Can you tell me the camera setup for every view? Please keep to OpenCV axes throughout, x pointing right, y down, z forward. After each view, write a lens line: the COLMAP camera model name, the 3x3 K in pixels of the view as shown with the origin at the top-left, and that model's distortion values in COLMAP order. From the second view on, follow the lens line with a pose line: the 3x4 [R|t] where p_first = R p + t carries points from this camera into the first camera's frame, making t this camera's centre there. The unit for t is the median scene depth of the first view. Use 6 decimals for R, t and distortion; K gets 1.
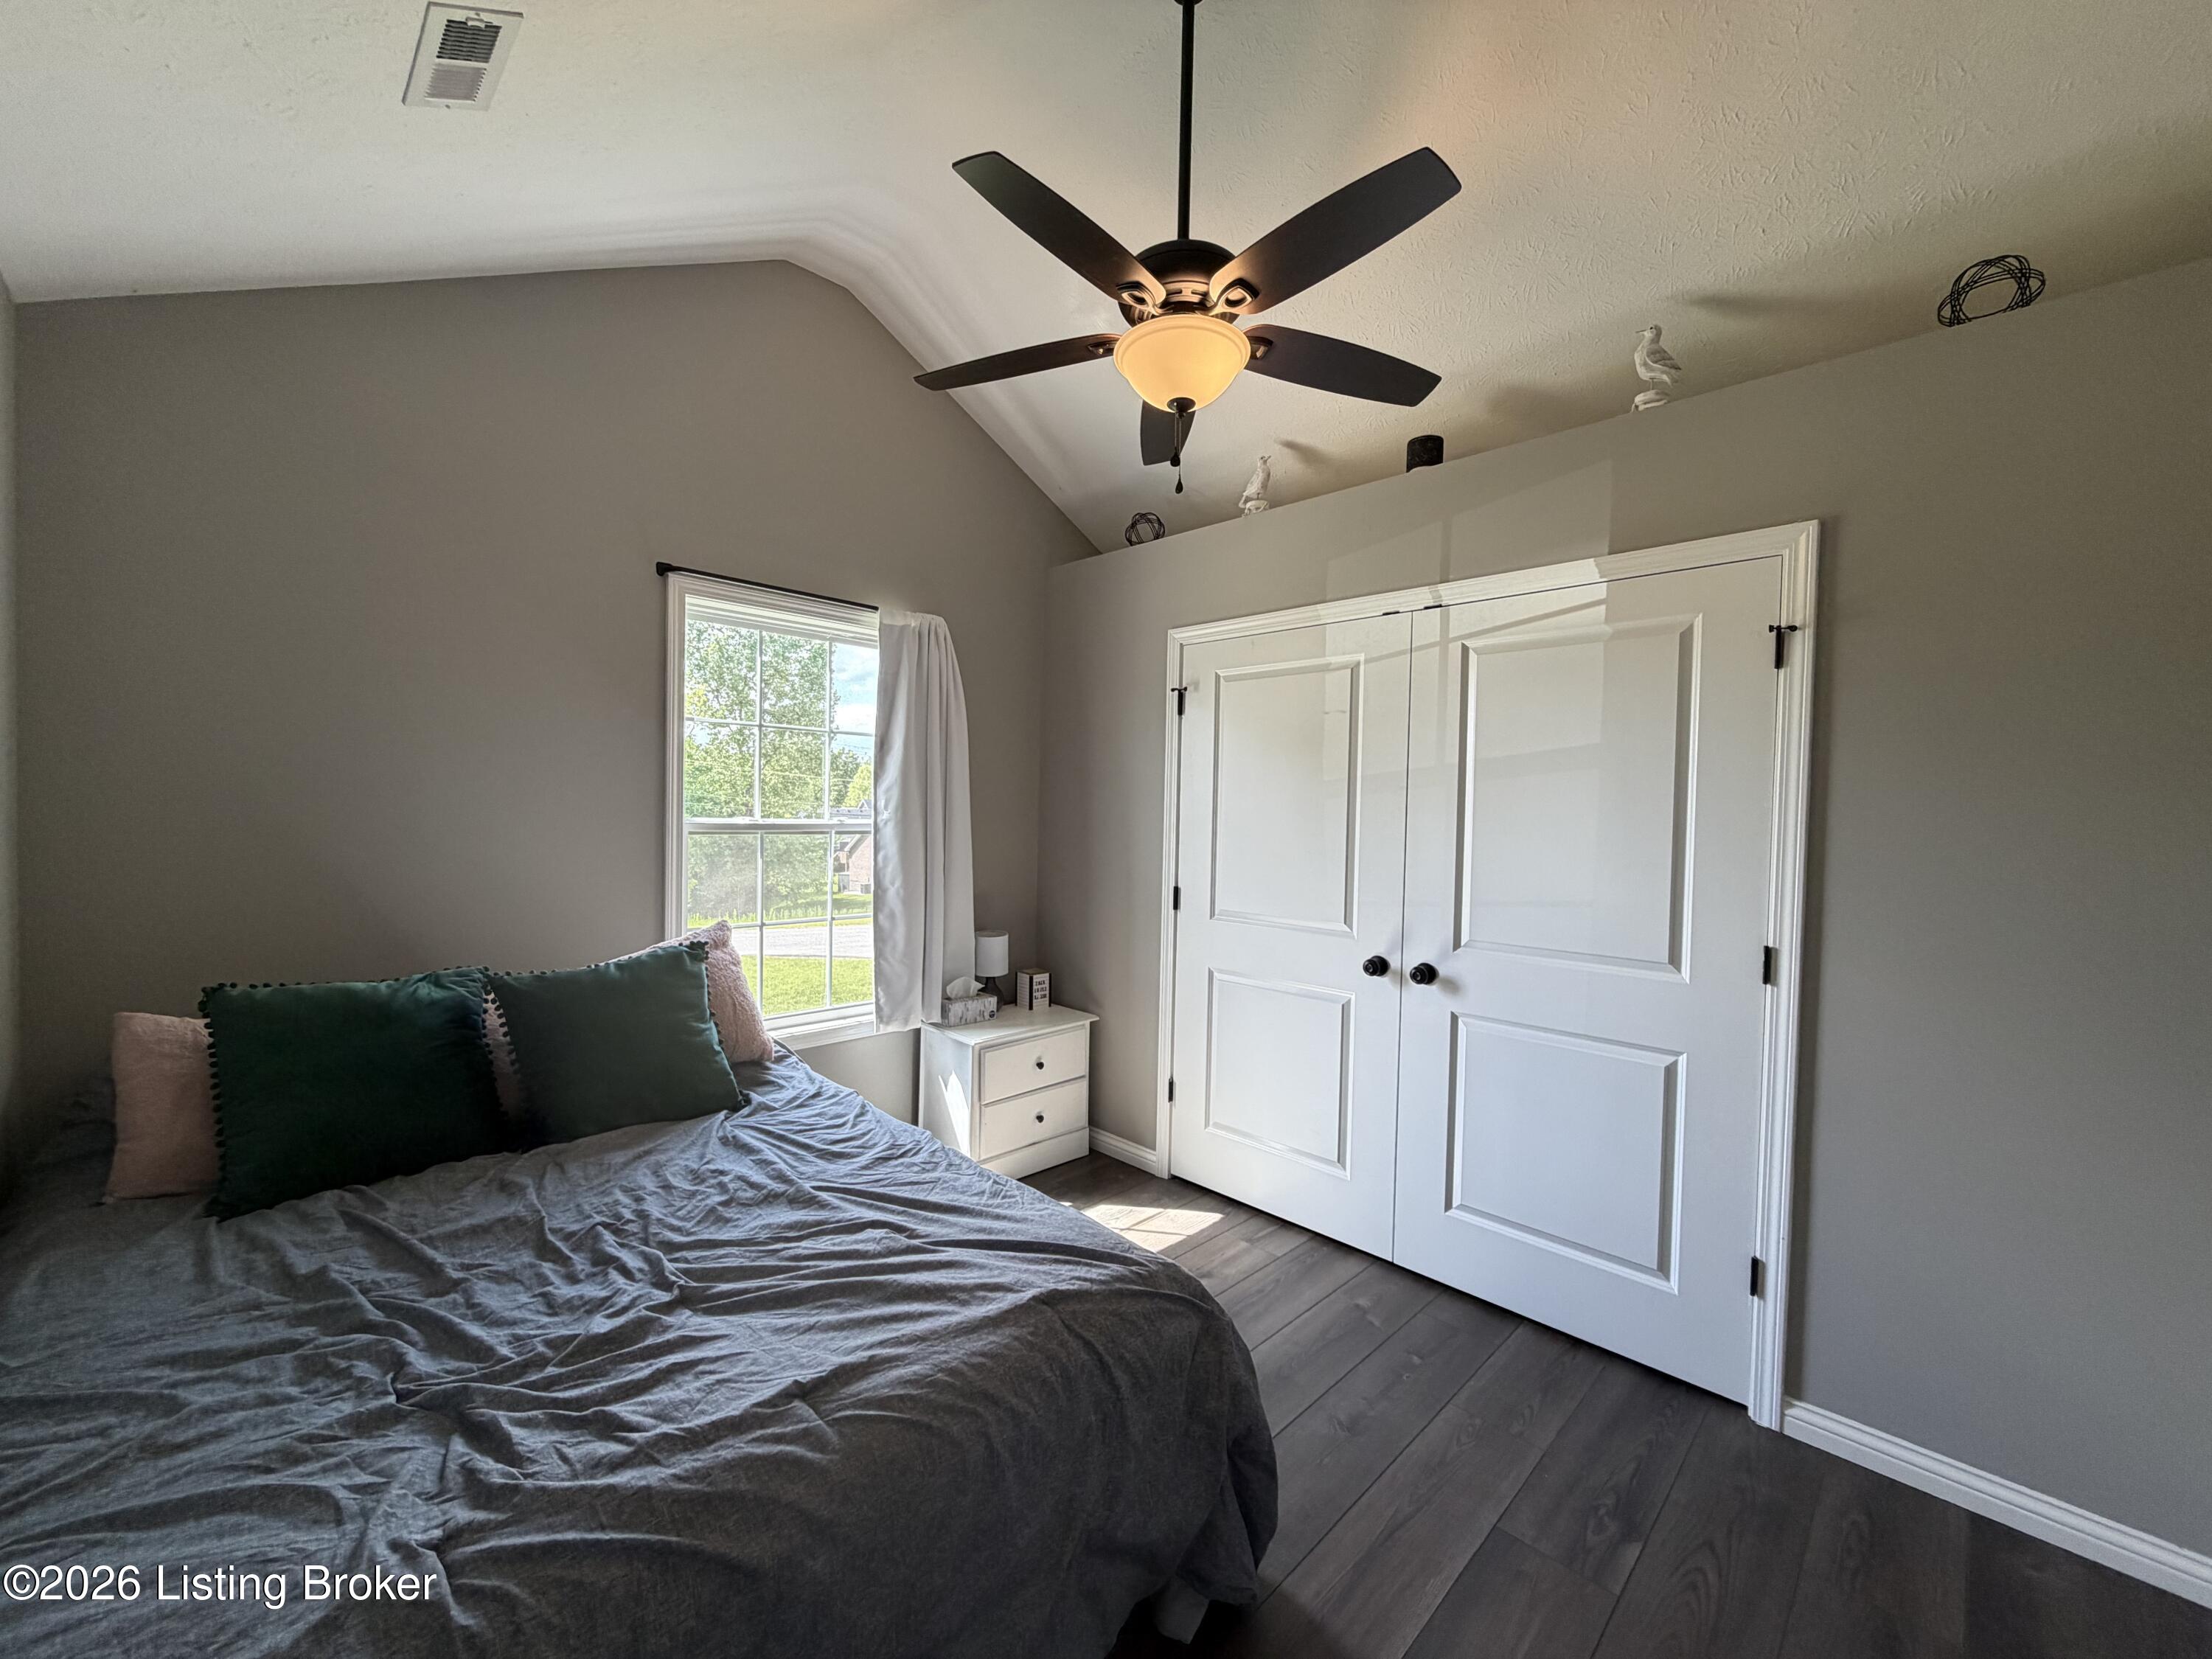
lens RADIAL K [[879.7, 0, 1096.1], [0, 879.7, 827.7], [0, 0, 1]] dist [-0.001227, 0.000416]
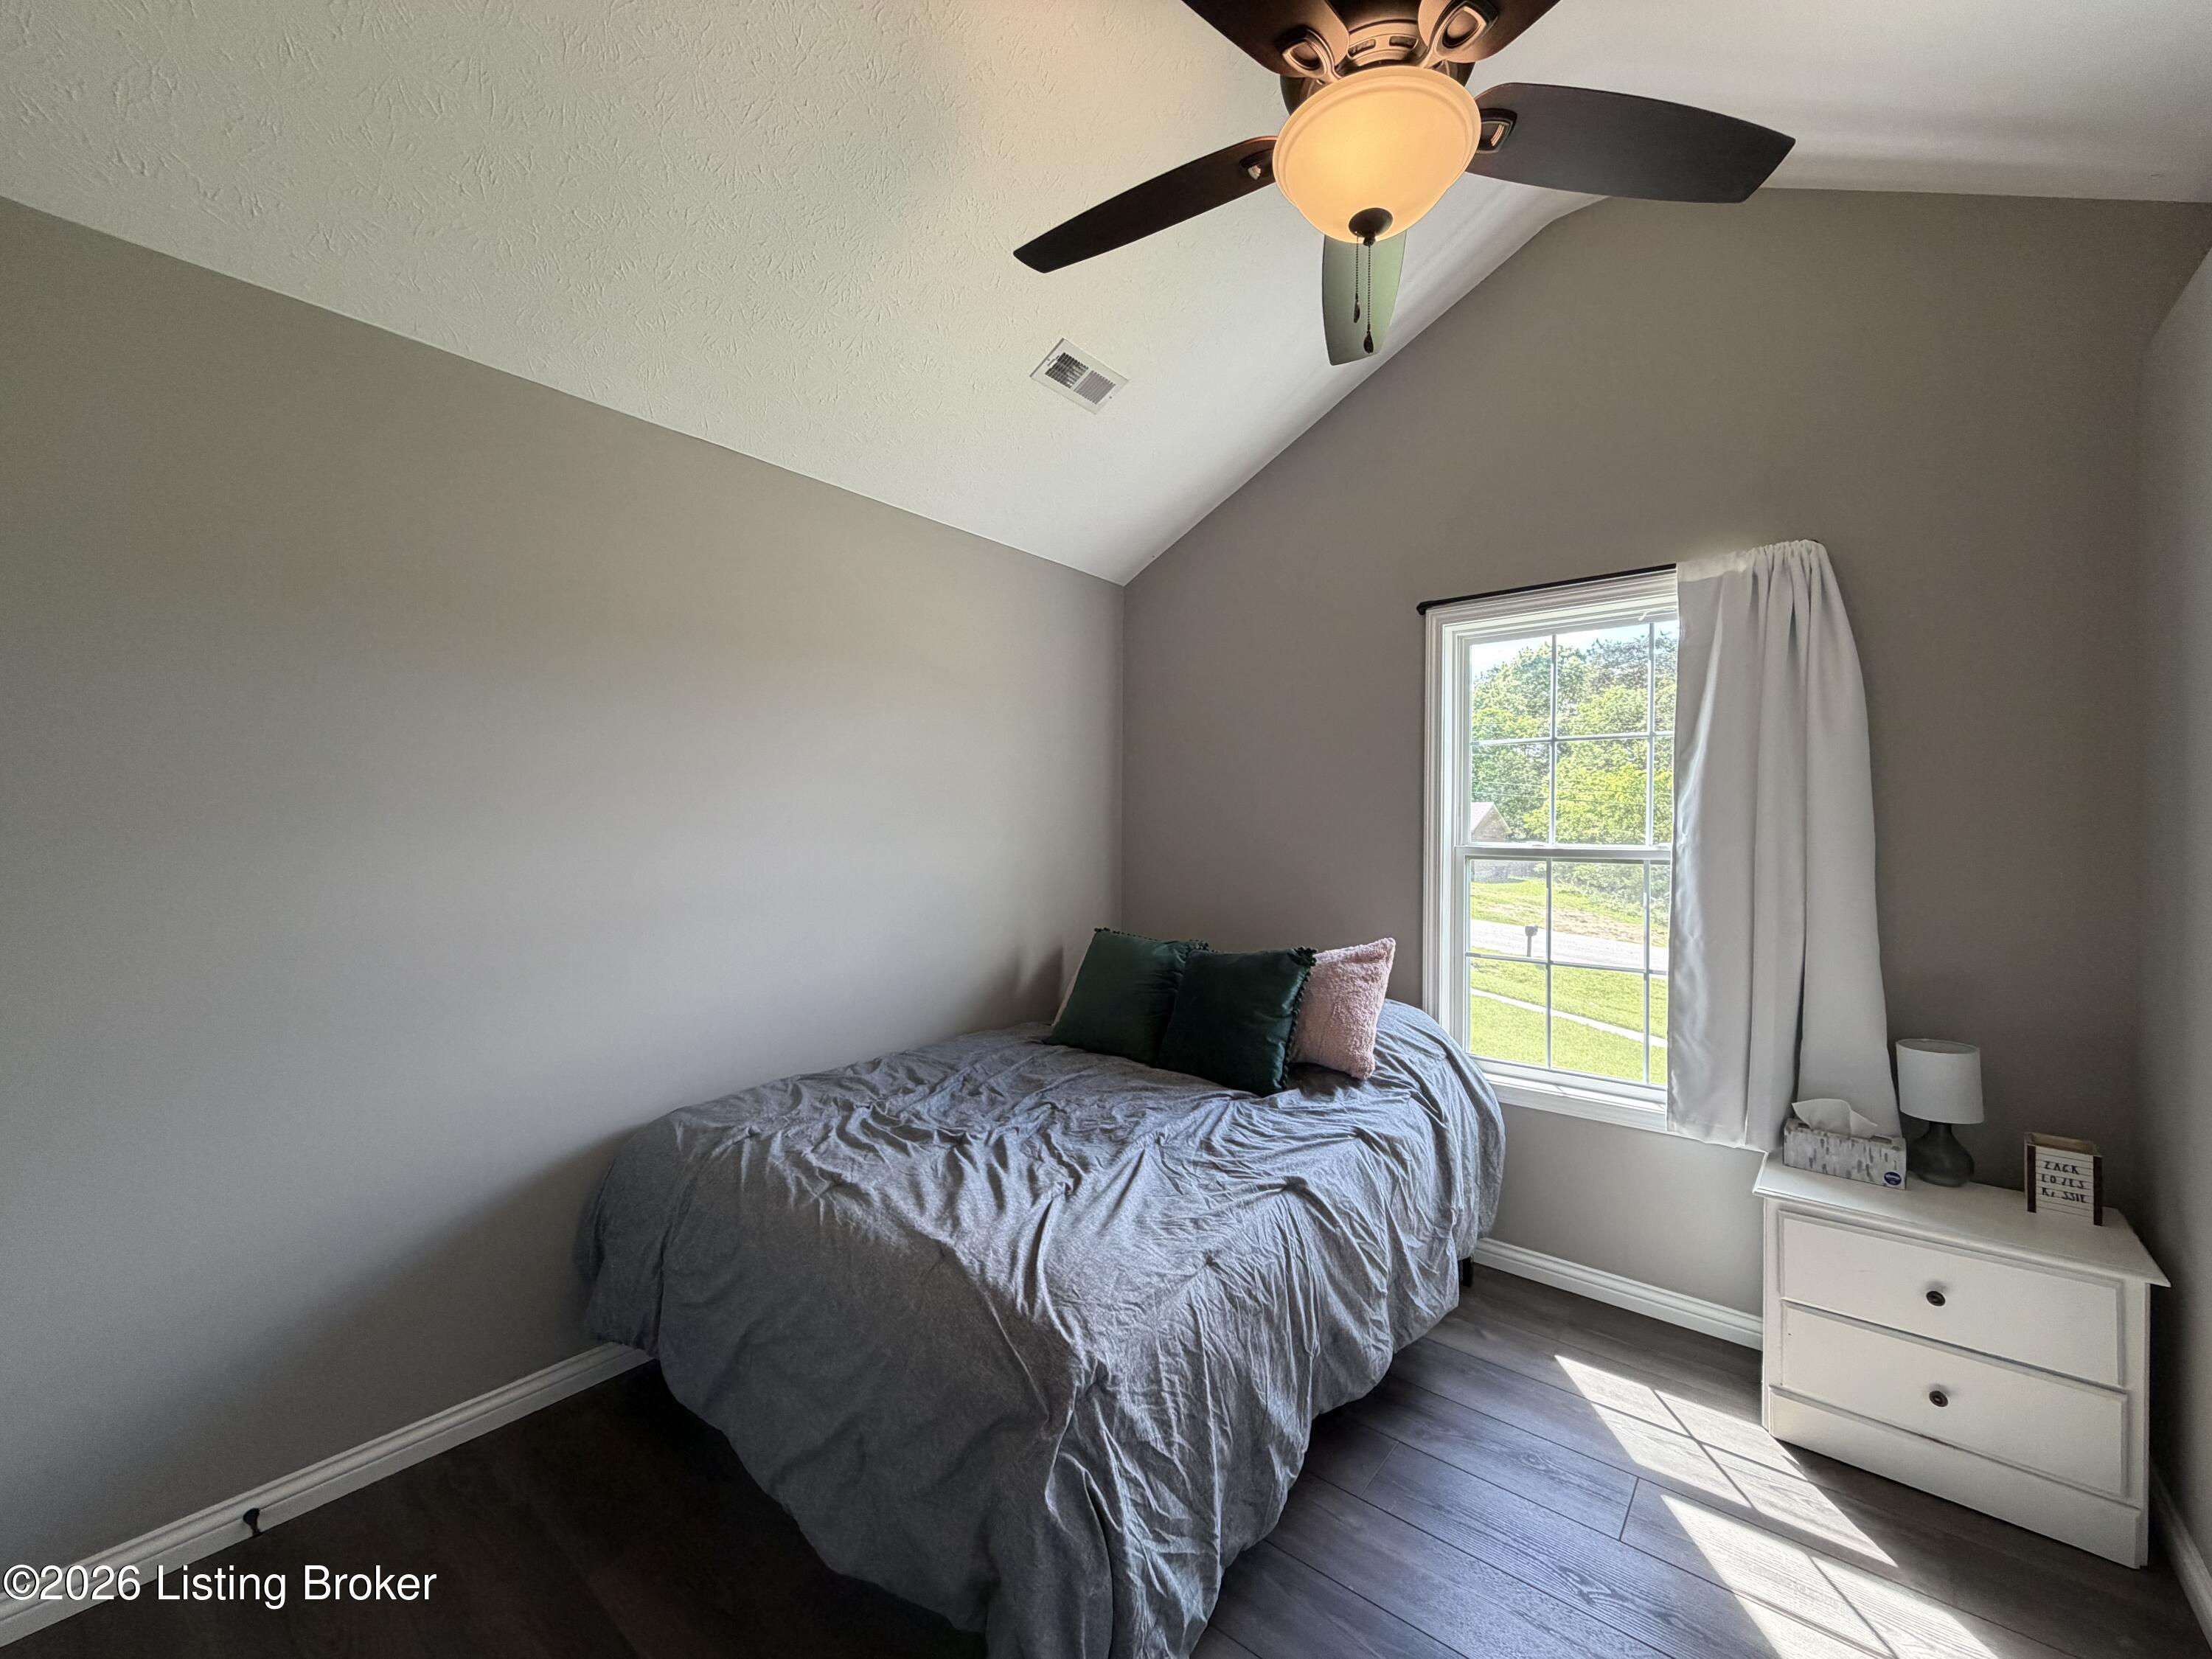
lens RADIAL K [[879.7, 0, 1105.2], [0, 879.7, 827.5], [0, 0, 1]] dist [-0.001227, 0.000416]
pose [[0.098188, -0.023470, -0.994891, 0.694239], [-0.027452, 0.999278, -0.026283, 0.014056], [0.994789, 0.029892, 0.097473, 0.688888]]
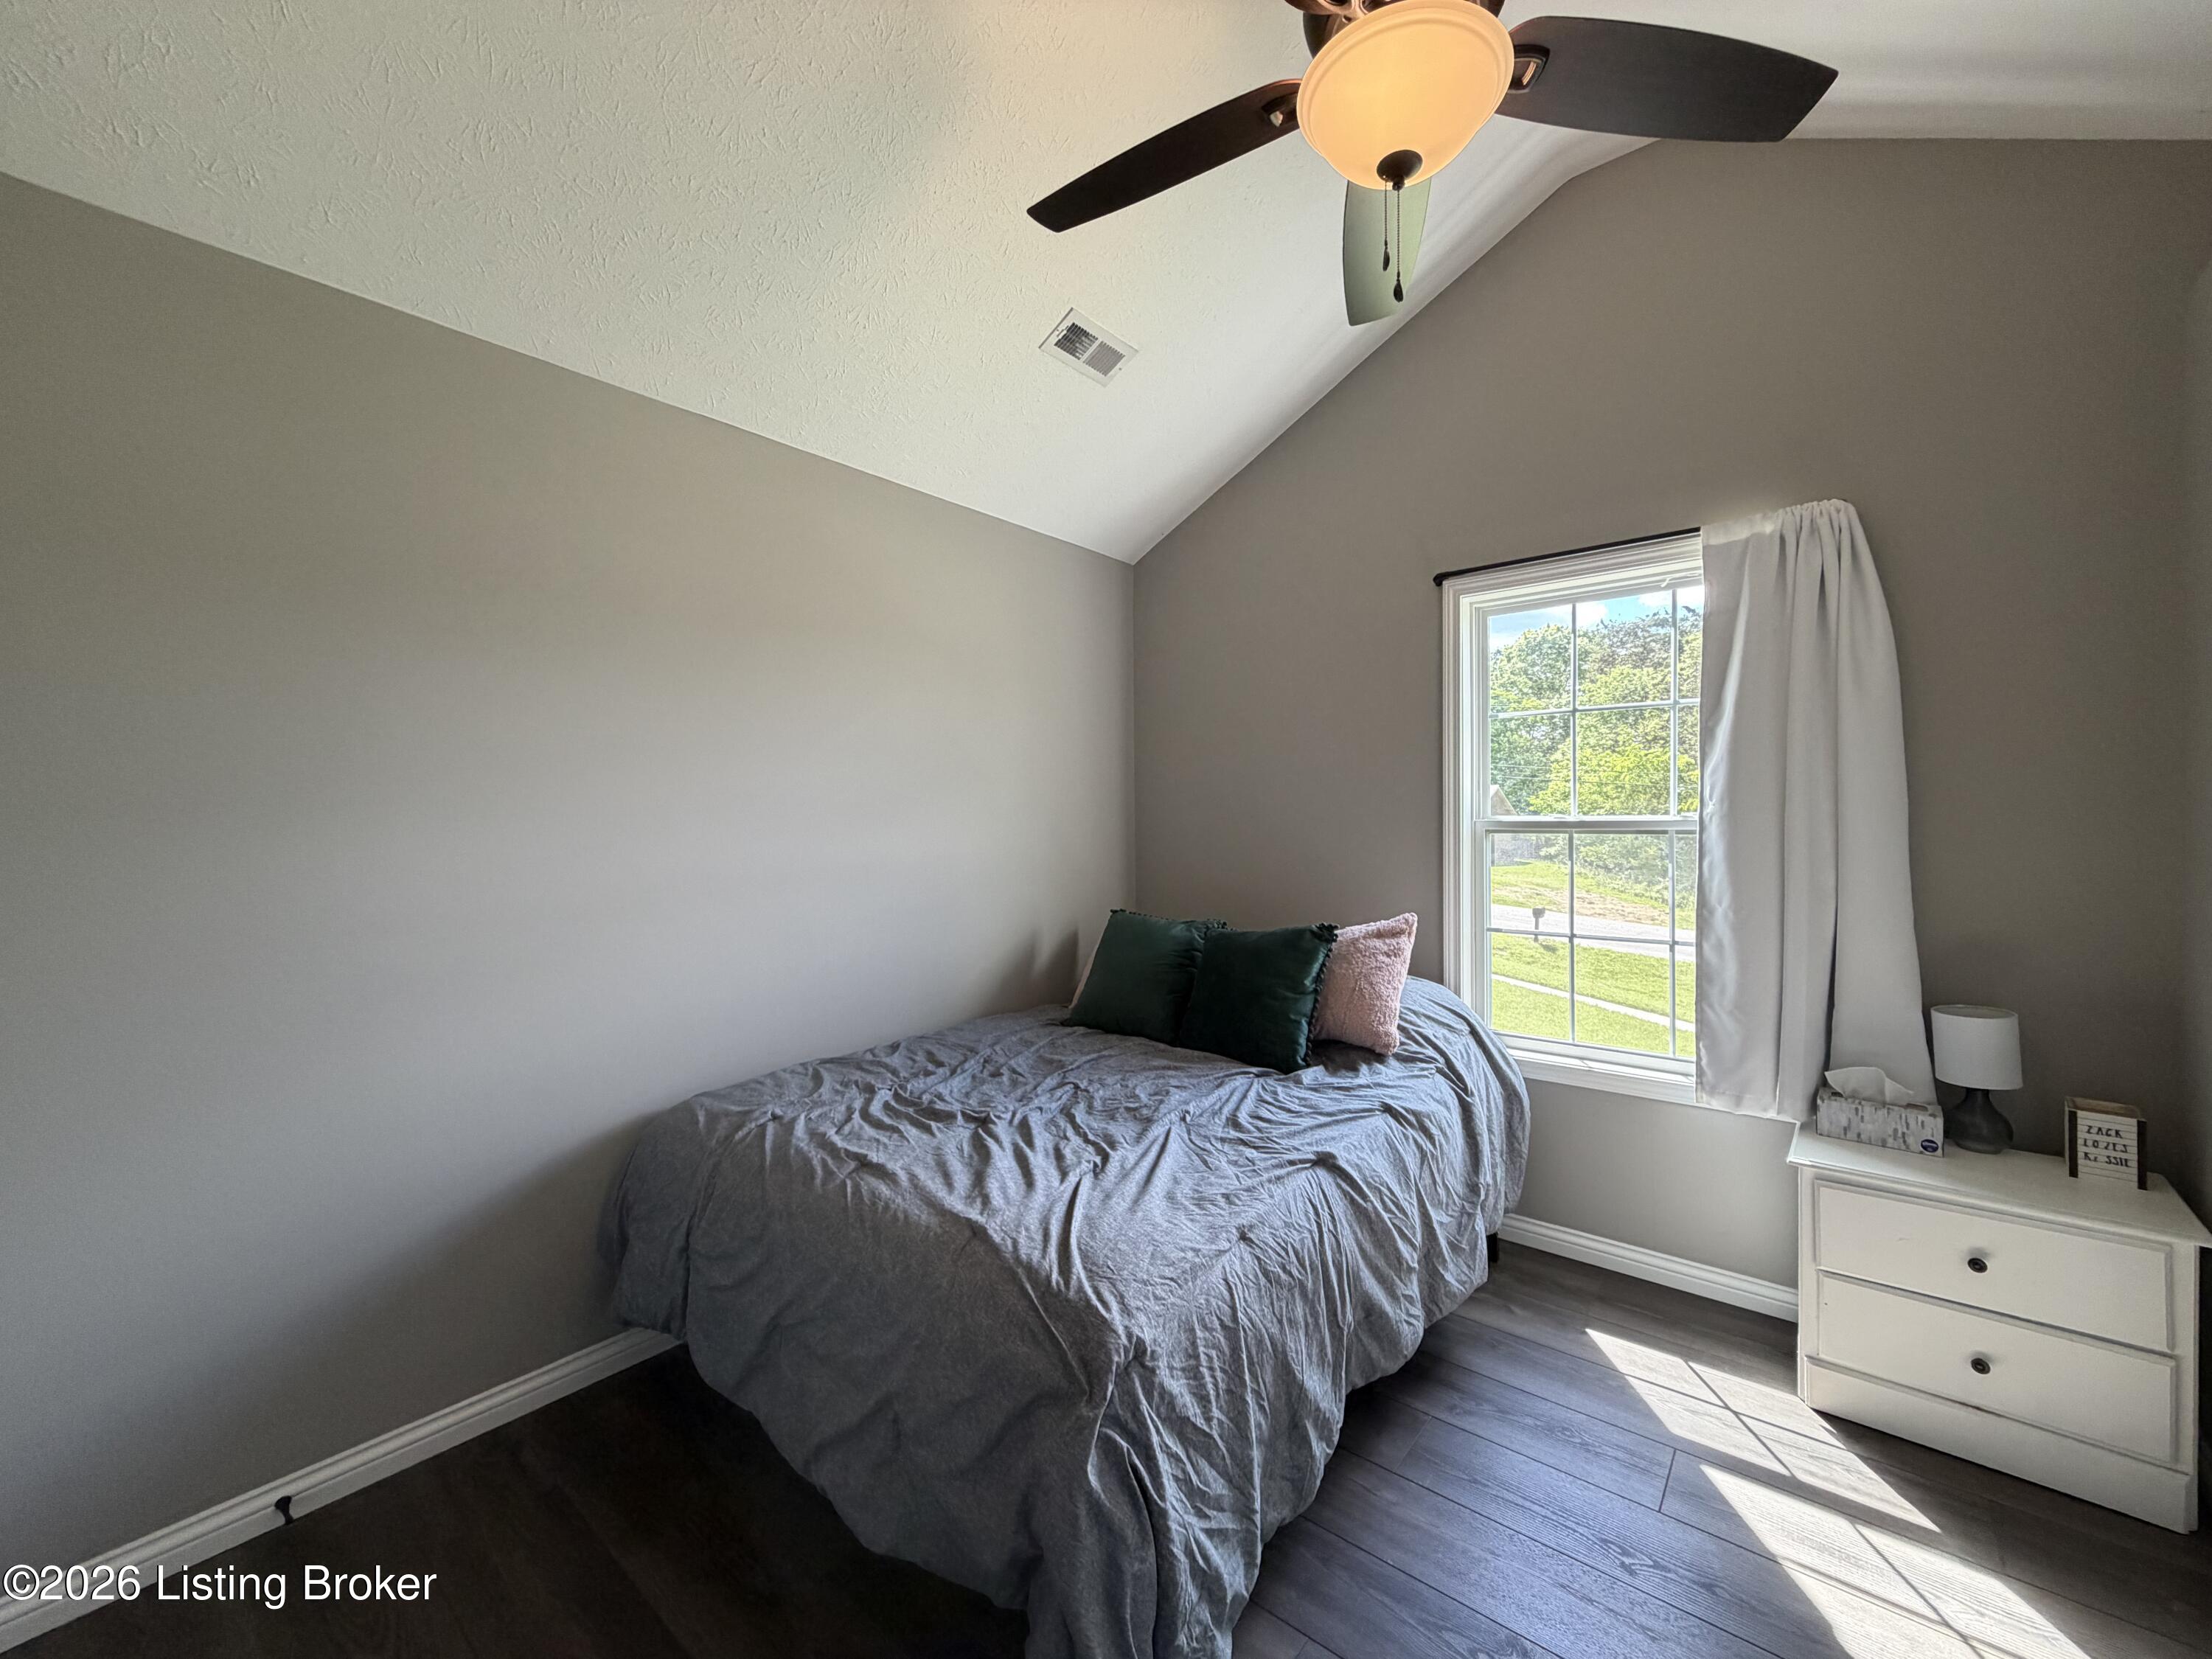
lens RADIAL K [[879.7, 0, 1104.8], [0, 879.7, 827.6], [0, 0, 1]] dist [-0.001227, 0.000416]
pose [[0.093322, -0.012692, -0.995555, 0.678767], [-0.012276, 0.999828, -0.013898, 0.029463], [0.995560, 0.013518, 0.093151, 0.671757]]
